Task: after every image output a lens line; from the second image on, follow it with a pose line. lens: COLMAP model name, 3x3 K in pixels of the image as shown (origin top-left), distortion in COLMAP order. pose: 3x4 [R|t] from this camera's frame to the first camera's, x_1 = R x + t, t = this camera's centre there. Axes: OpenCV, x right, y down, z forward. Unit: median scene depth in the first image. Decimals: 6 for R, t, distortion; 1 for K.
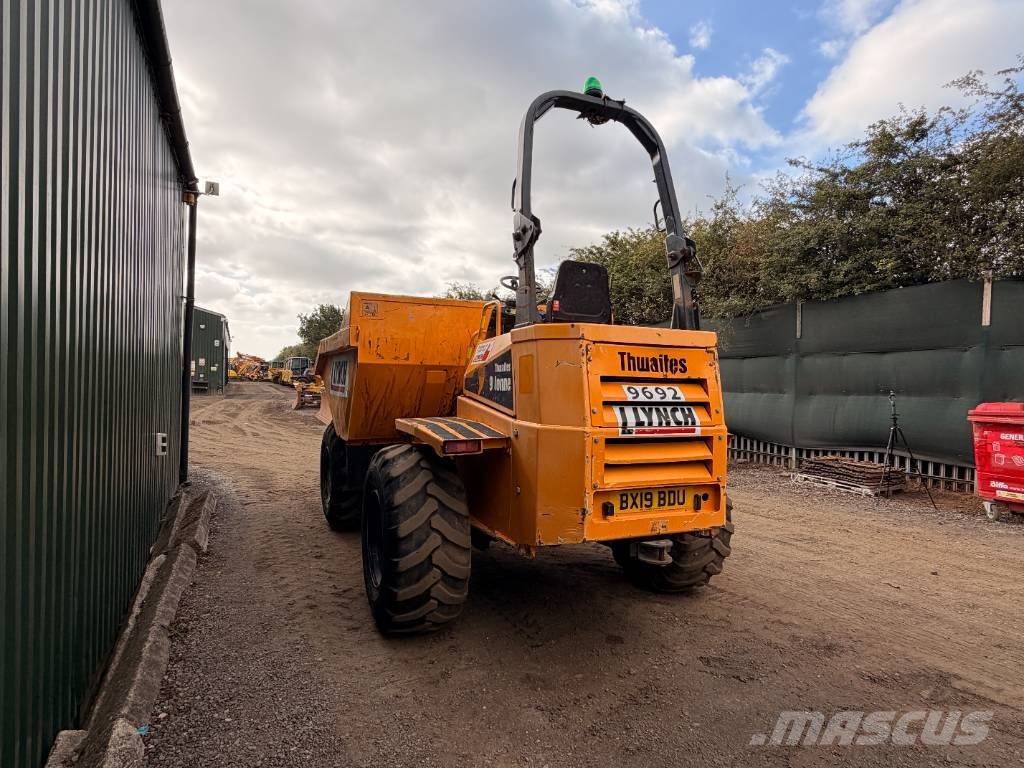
lens RADIAL K [[562.2, 0, 509.7], [0, 562.2, 379.3], [0, 0, 1]] dist [0.001194, -0.001143]
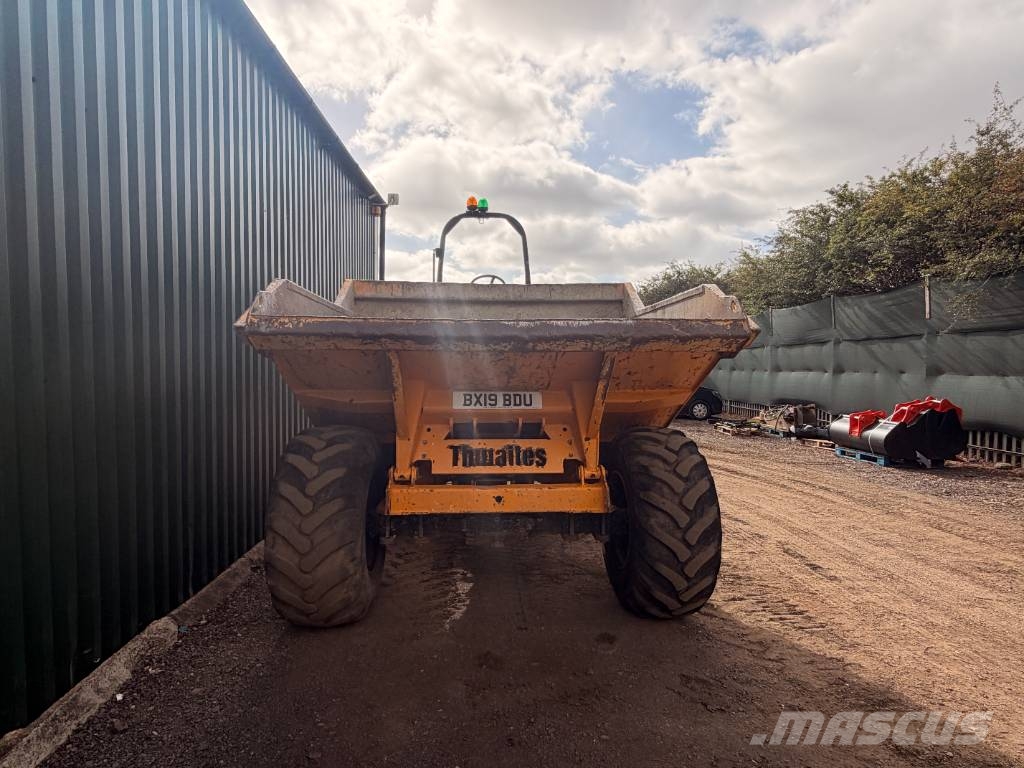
lens RADIAL K [[567.4, 0, 510.6], [0, 567.4, 379.5], [0, 0, 1]] dist [-0.004148, 0.002428]
pose [[0.907662, 0.000206, -0.419701, 0.483476], [0.011116, 0.999637, 0.024532, 0.009496], [0.419554, -0.026932, 0.907331, 0.101576]]
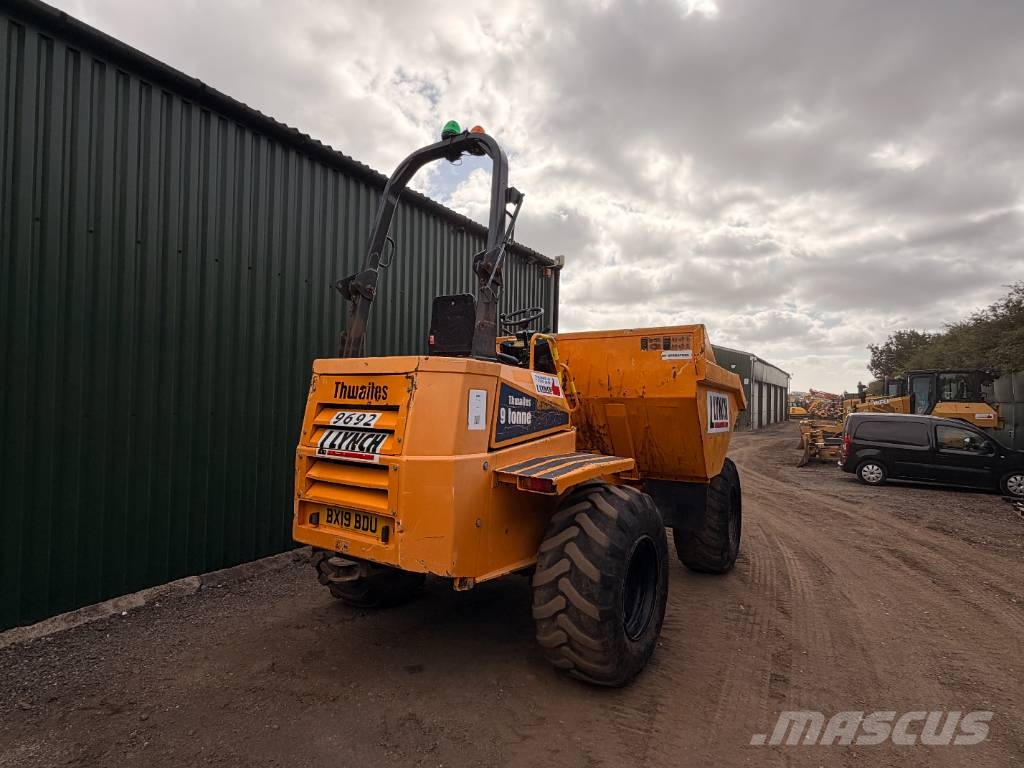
lens RADIAL K [[562.2, 0, 509.7], [0, 562.2, 379.3], [0, 0, 1]] dist [0.001194, -0.001143]
pose [[0.541666, -0.043924, -0.839445, 1.256004], [-0.013002, 0.998077, -0.060614, 0.009728], [0.840493, 0.043747, 0.540053, 0.640931]]
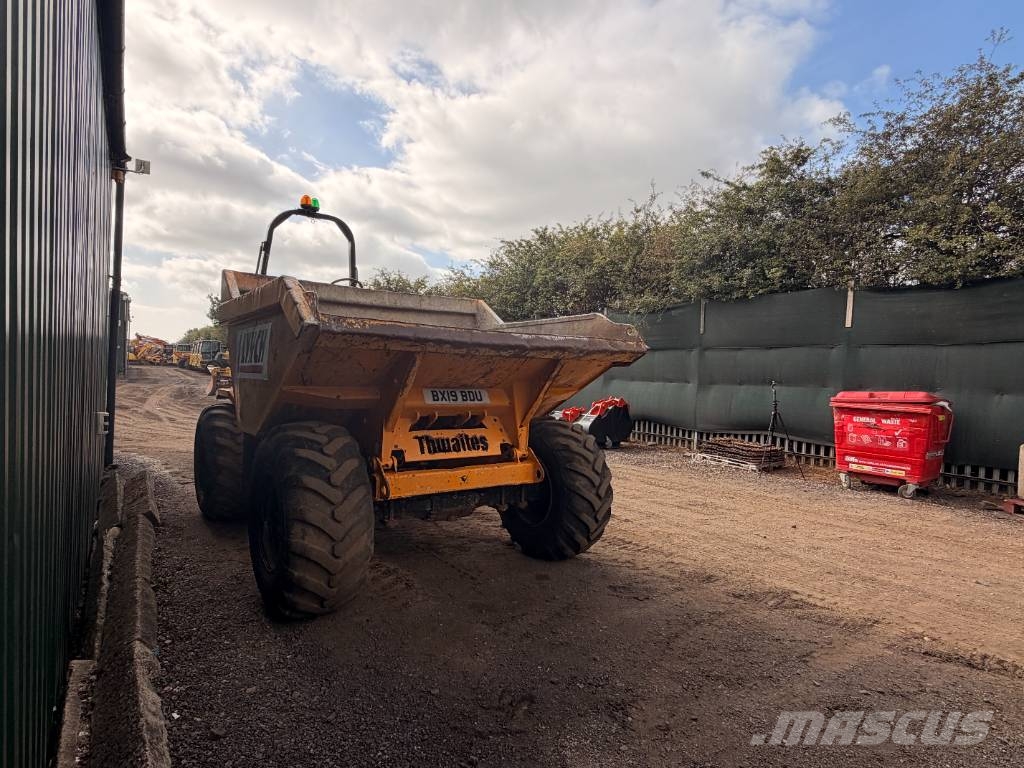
lens RADIAL K [[565.4, 0, 512.0], [0, 565.4, 384.0], [0, 0, 1]] dist [0.004940, -0.000052]
pose [[0.990021, 0.012247, 0.140386, -0.062824], [-0.016089, 0.999525, 0.026269, 0.011696], [-0.139998, -0.028265, 0.989748, -0.220623]]
